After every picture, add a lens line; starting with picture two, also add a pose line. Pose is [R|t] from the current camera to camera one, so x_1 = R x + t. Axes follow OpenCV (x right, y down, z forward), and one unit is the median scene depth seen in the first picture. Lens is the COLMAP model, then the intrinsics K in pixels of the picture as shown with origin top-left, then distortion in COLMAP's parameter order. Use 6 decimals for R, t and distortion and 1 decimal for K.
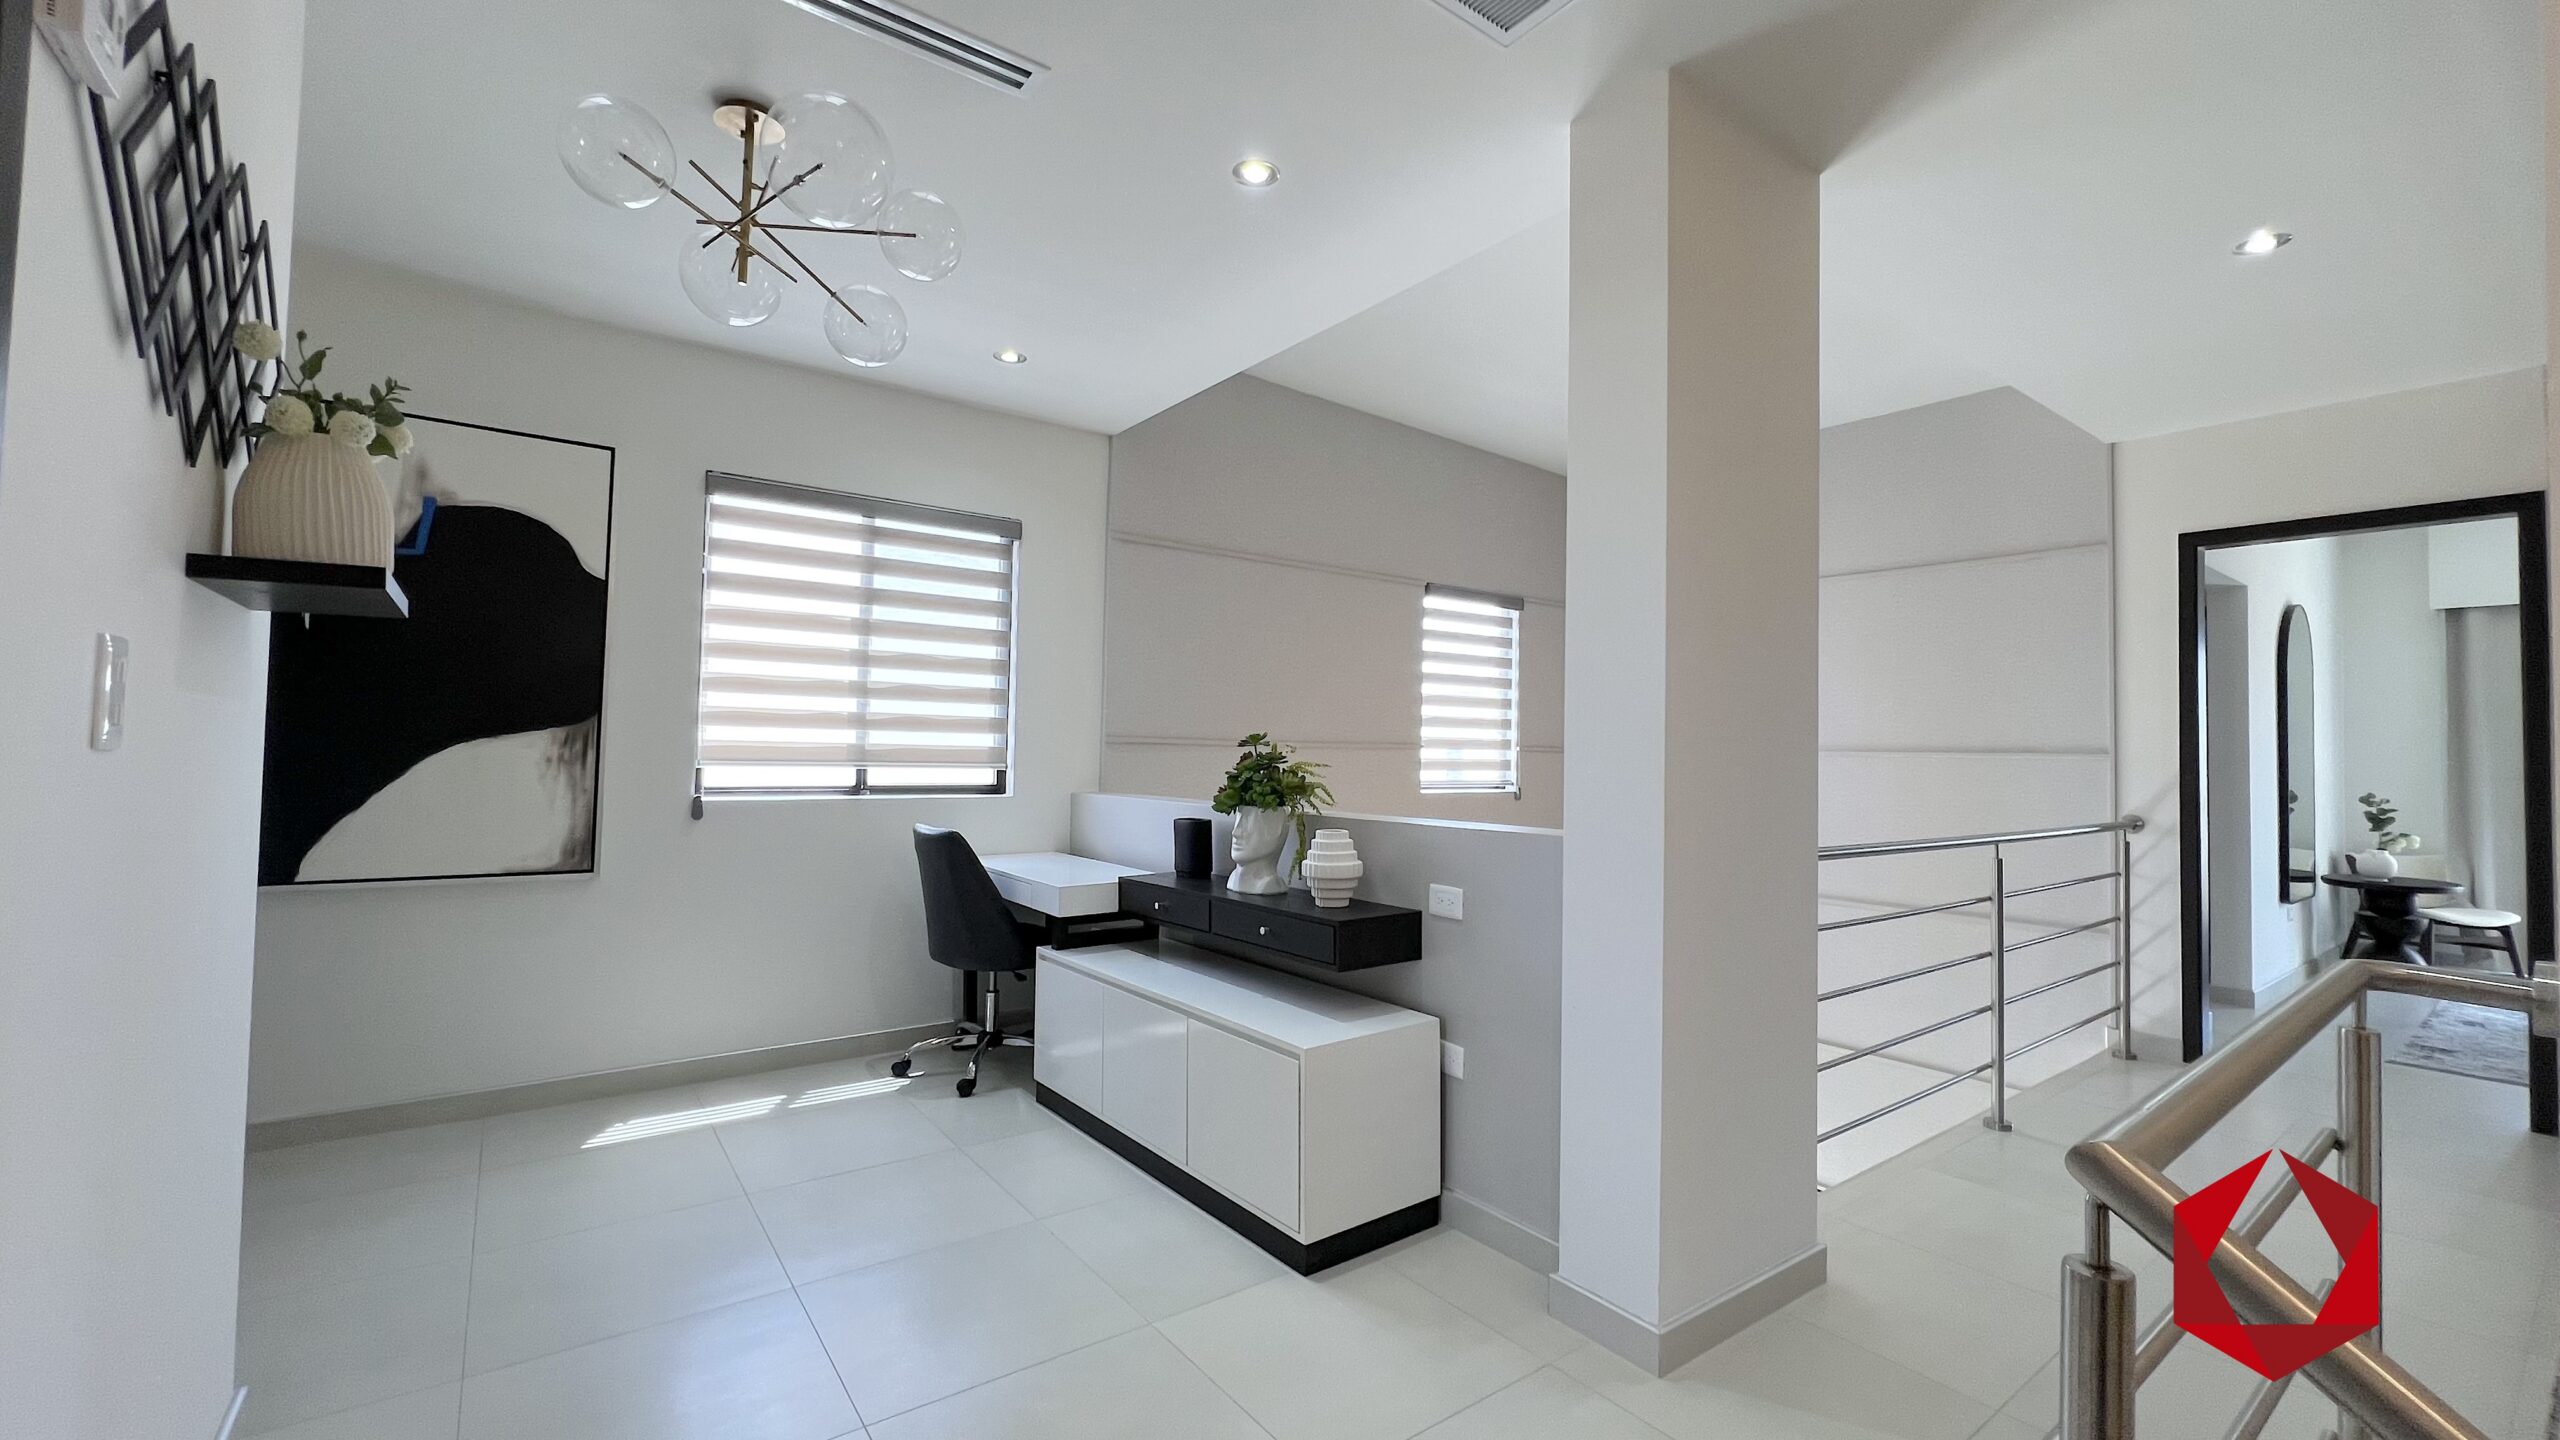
lens RADIAL K [[1028.6, 0, 1276.4], [0, 1028.6, 721.3], [0, 0, 1]] dist [-0.002939, 0.000512]
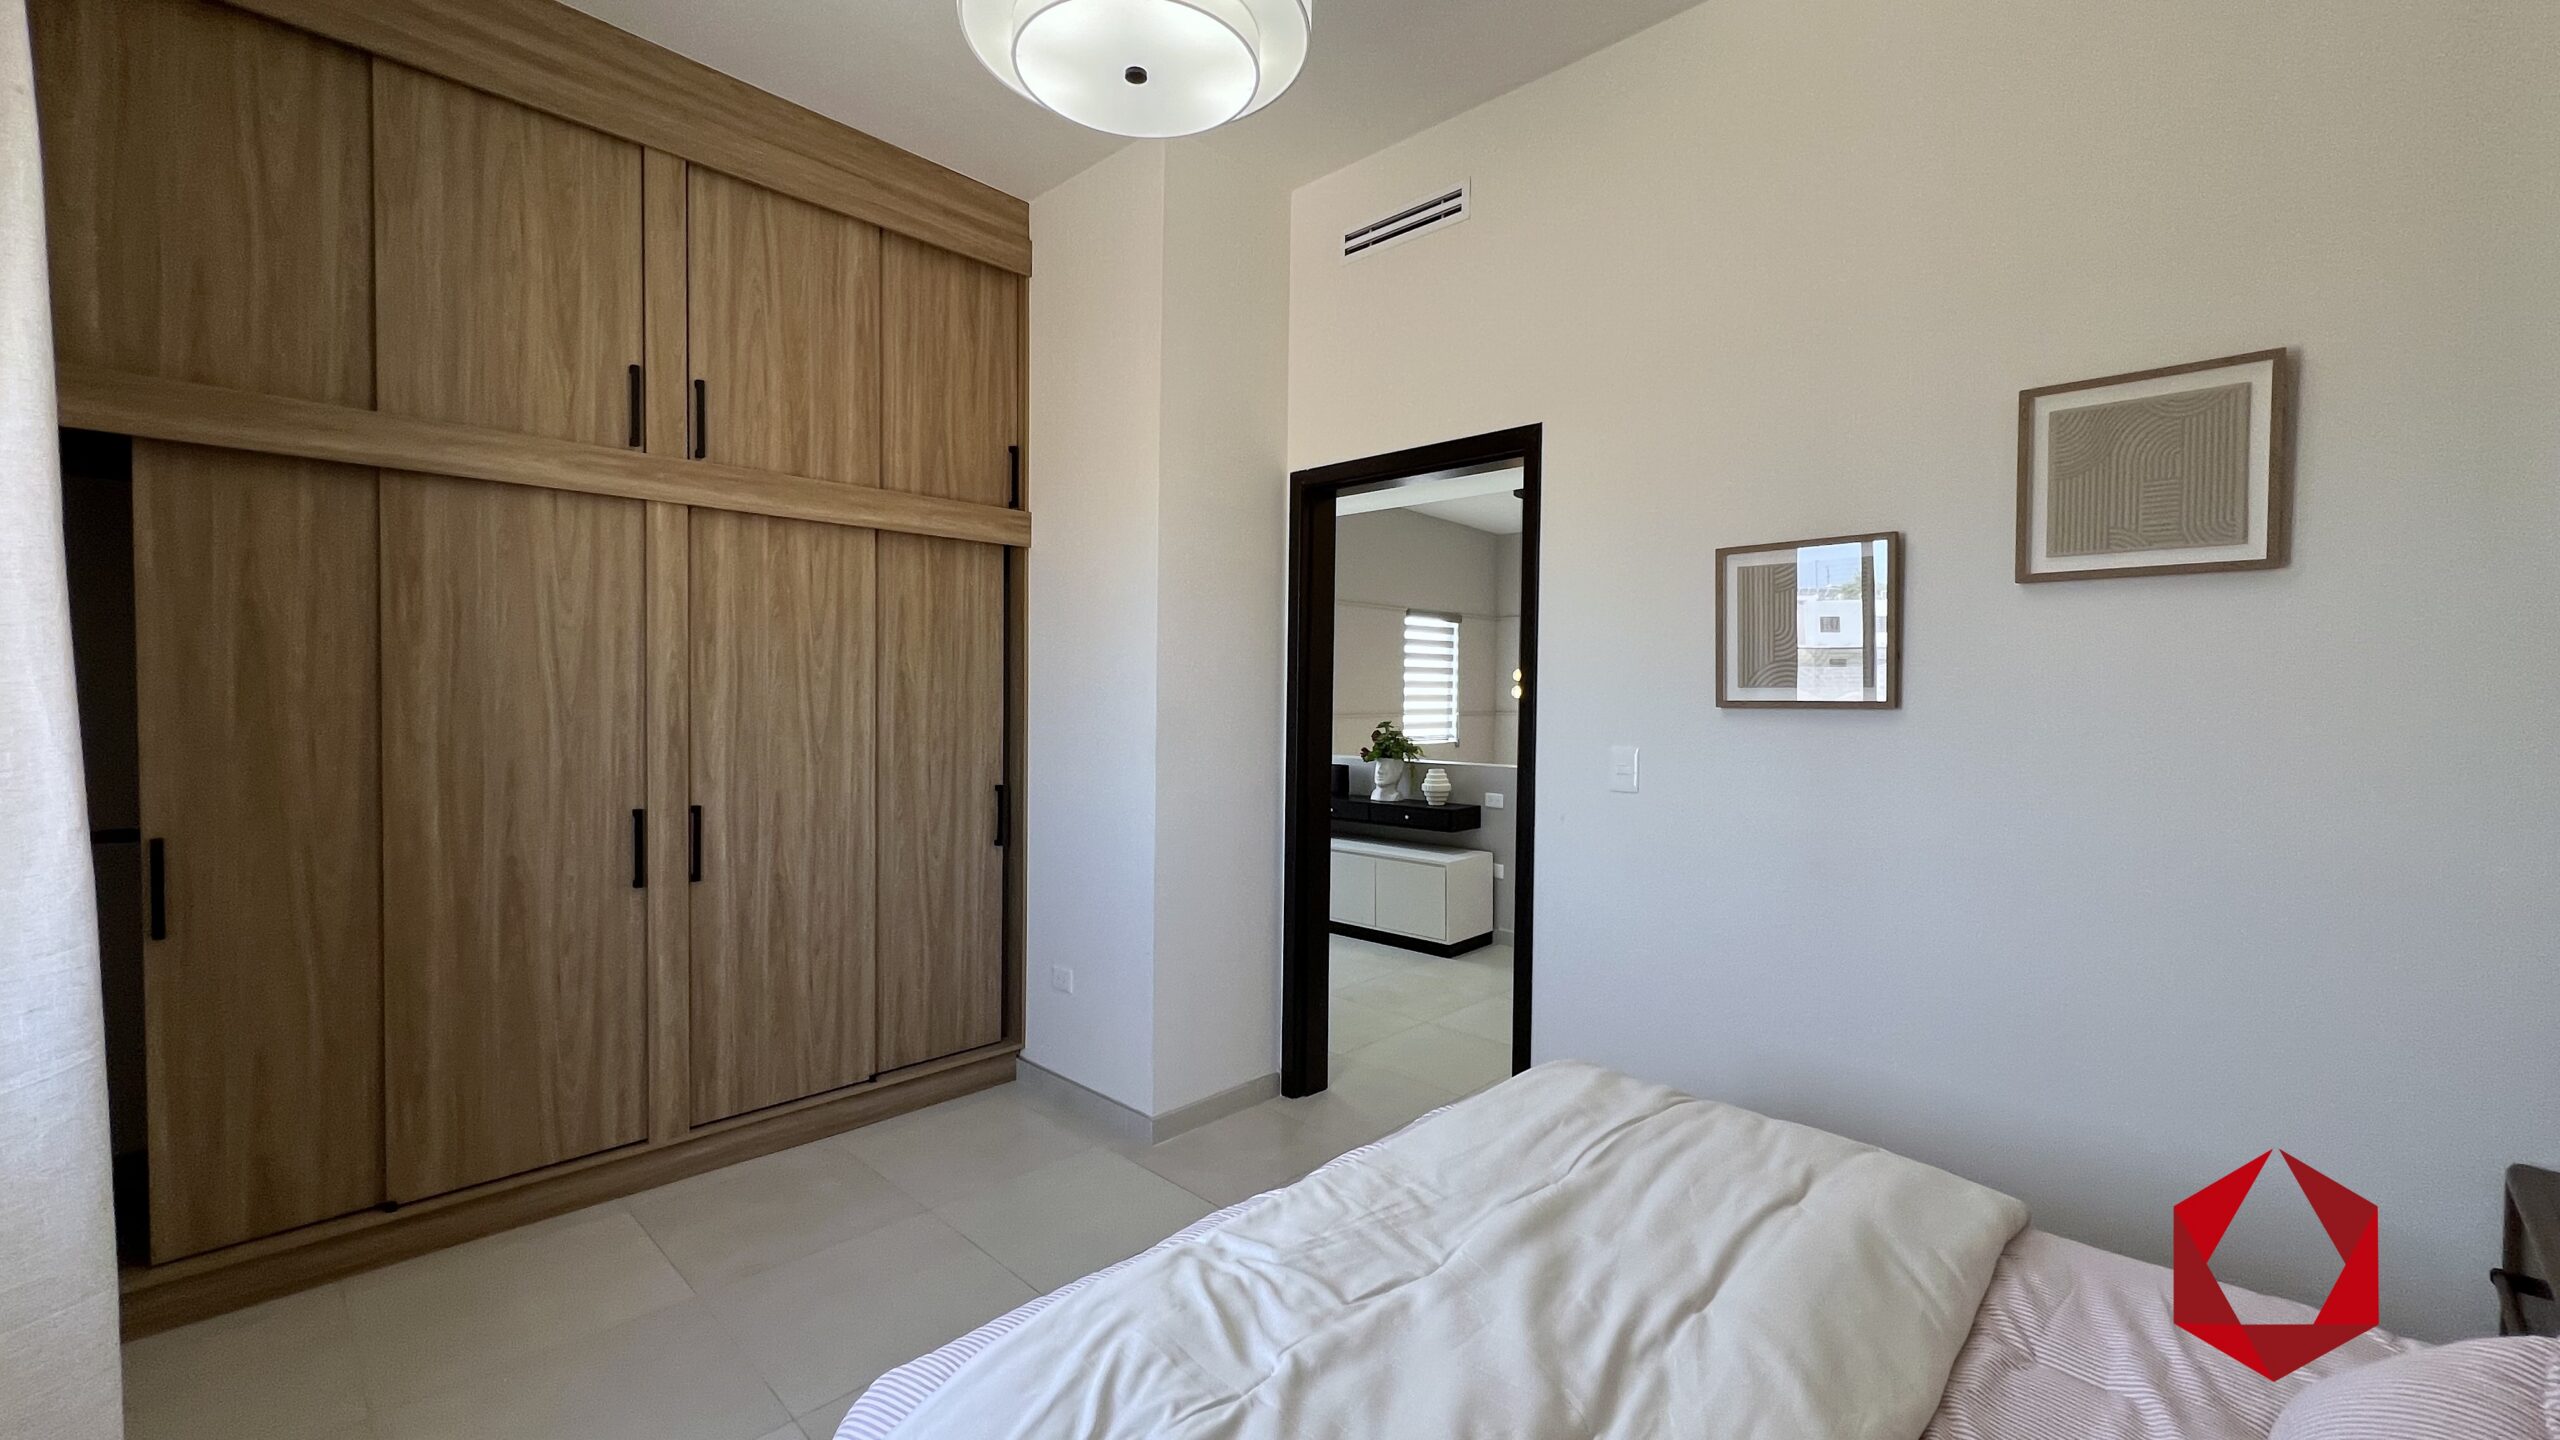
lens RADIAL K [[1028.6, 0, 1276.4], [0, 1028.6, 721.3], [0, 0, 1]] dist [-0.002939, 0.000512]
pose [[0.986597, -0.011276, 0.162784, -0.495237], [0.001575, 0.998221, 0.059601, -0.095487], [-0.163166, -0.058546, 0.984860, -0.819149]]
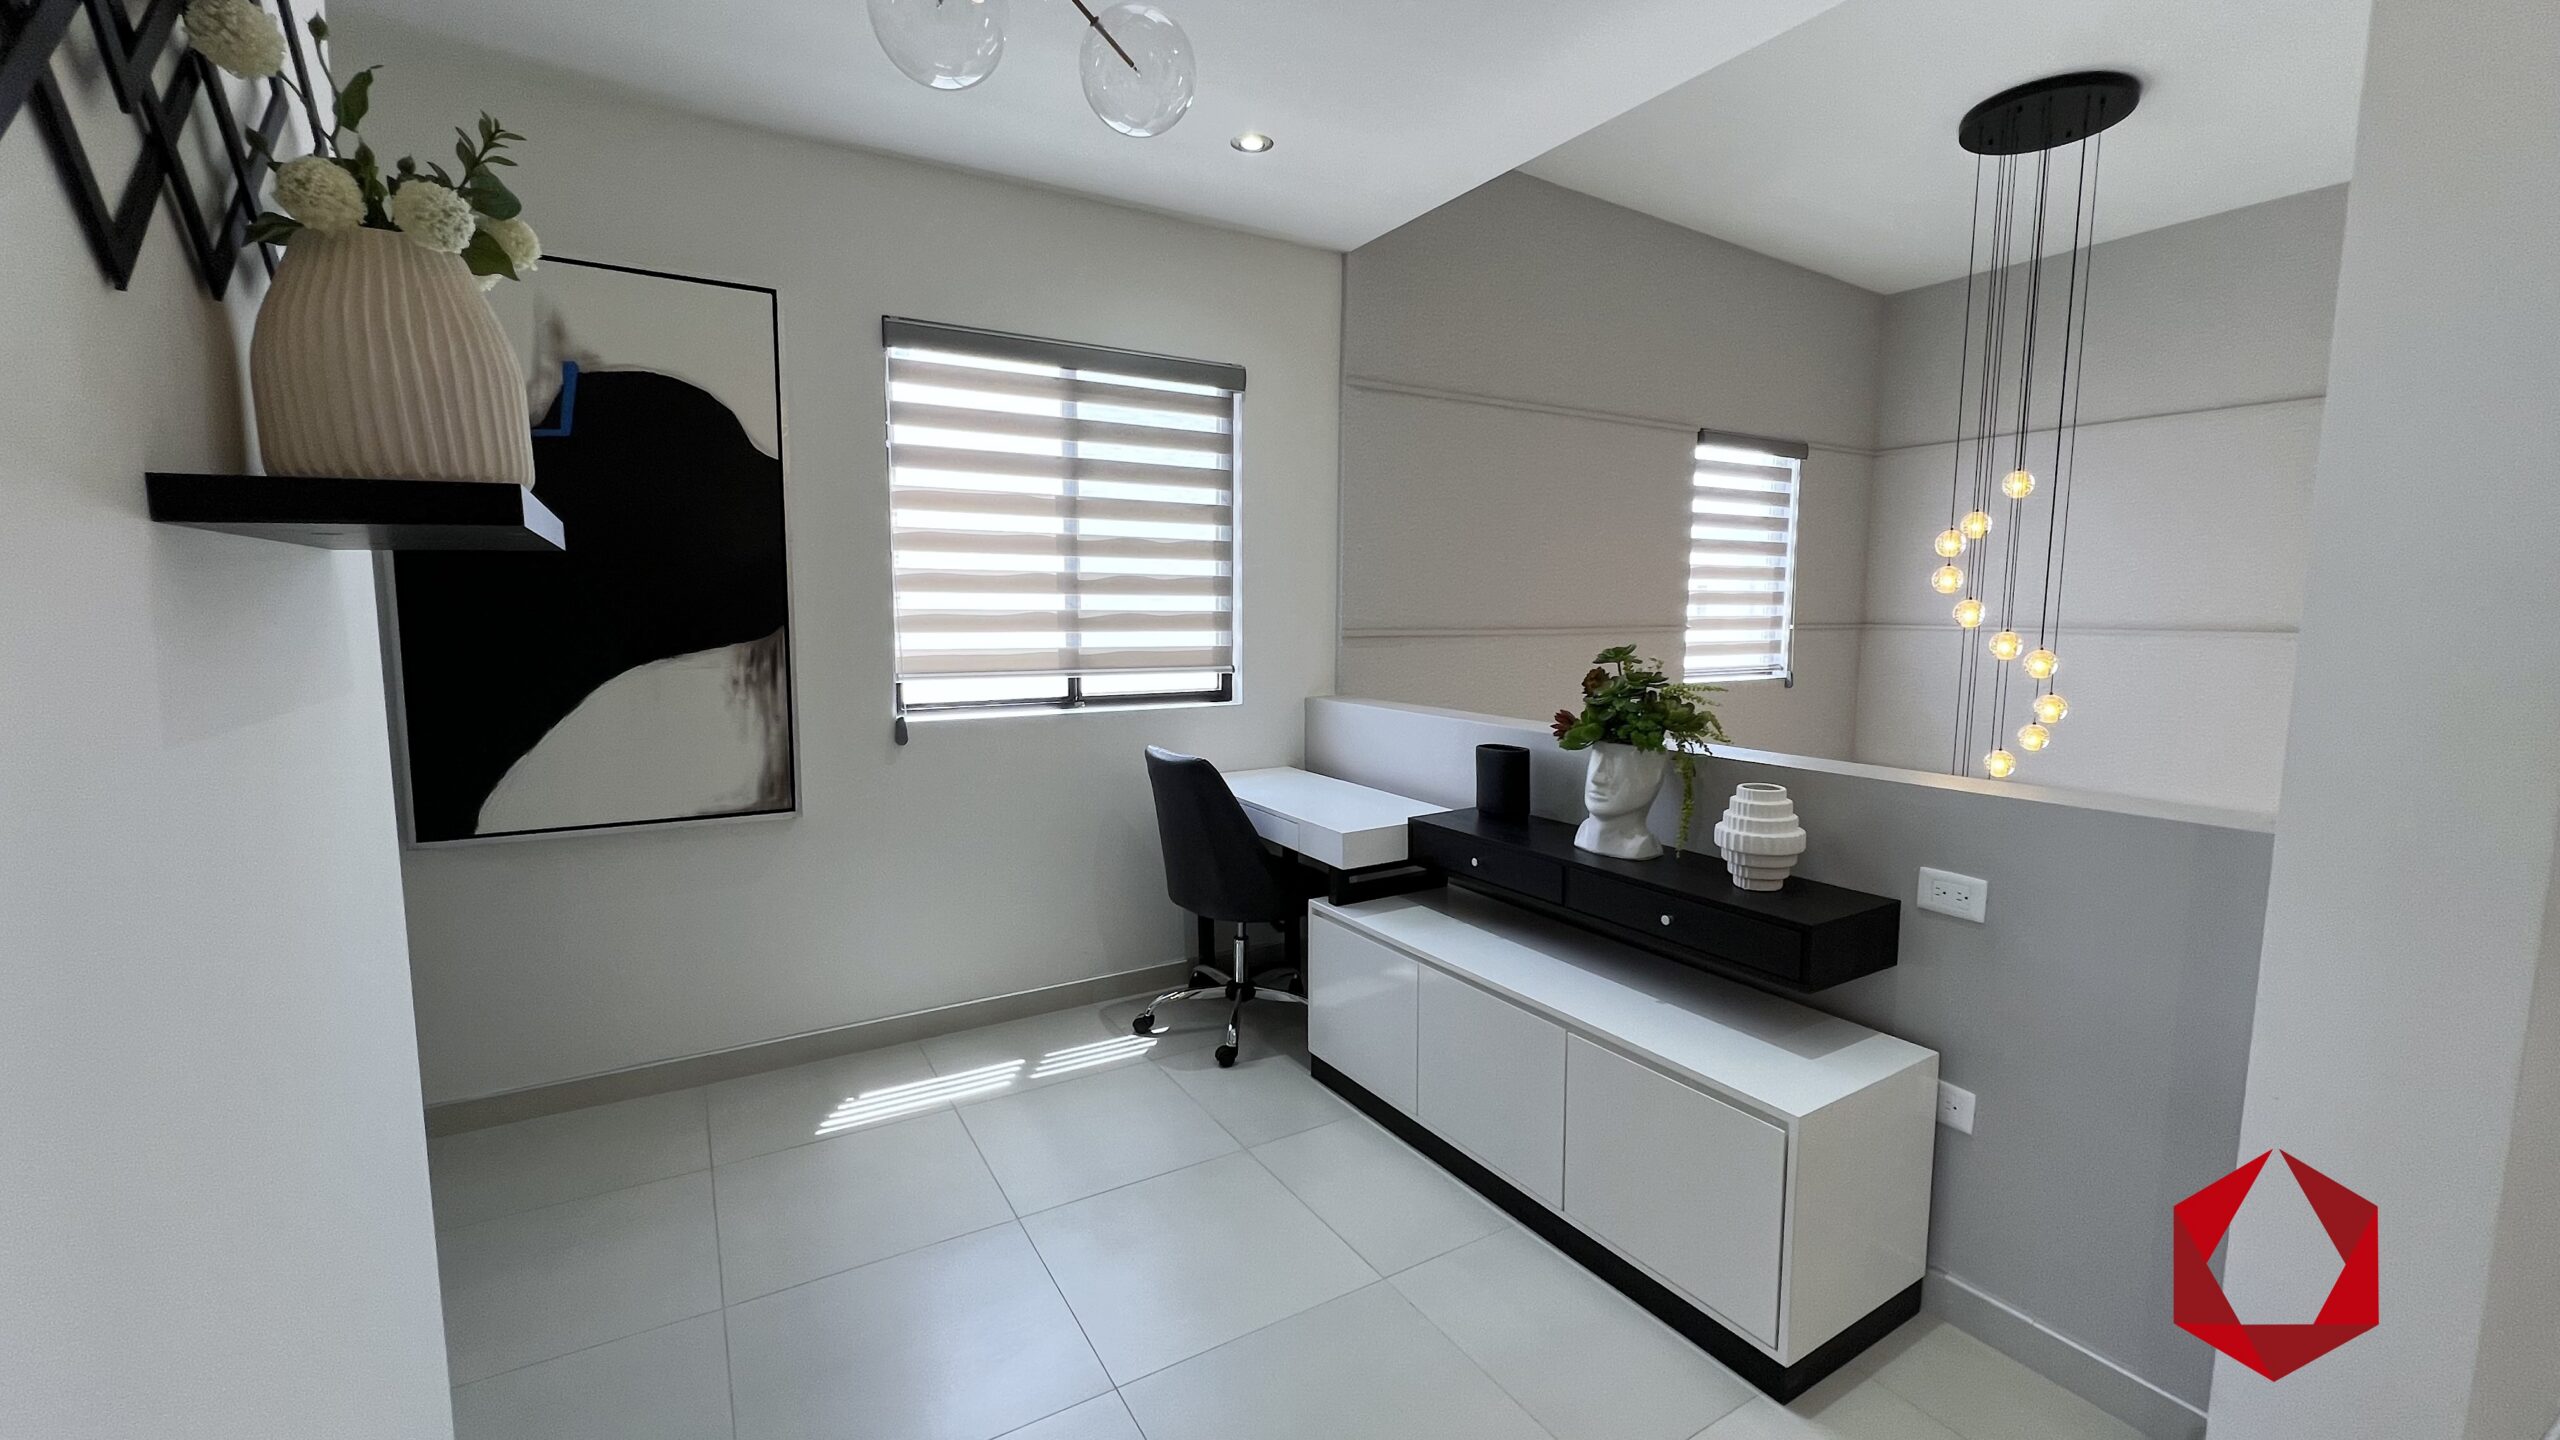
lens RADIAL K [[1028.6, 0, 1276.4], [0, 1028.6, 721.3], [0, 0, 1]] dist [-0.002939, 0.000512]
pose [[0.994542, -0.002468, -0.104305, -0.172978], [0.017134, 0.990011, 0.139947, -0.038950], [0.102918, -0.140970, 0.984650, 0.204372]]
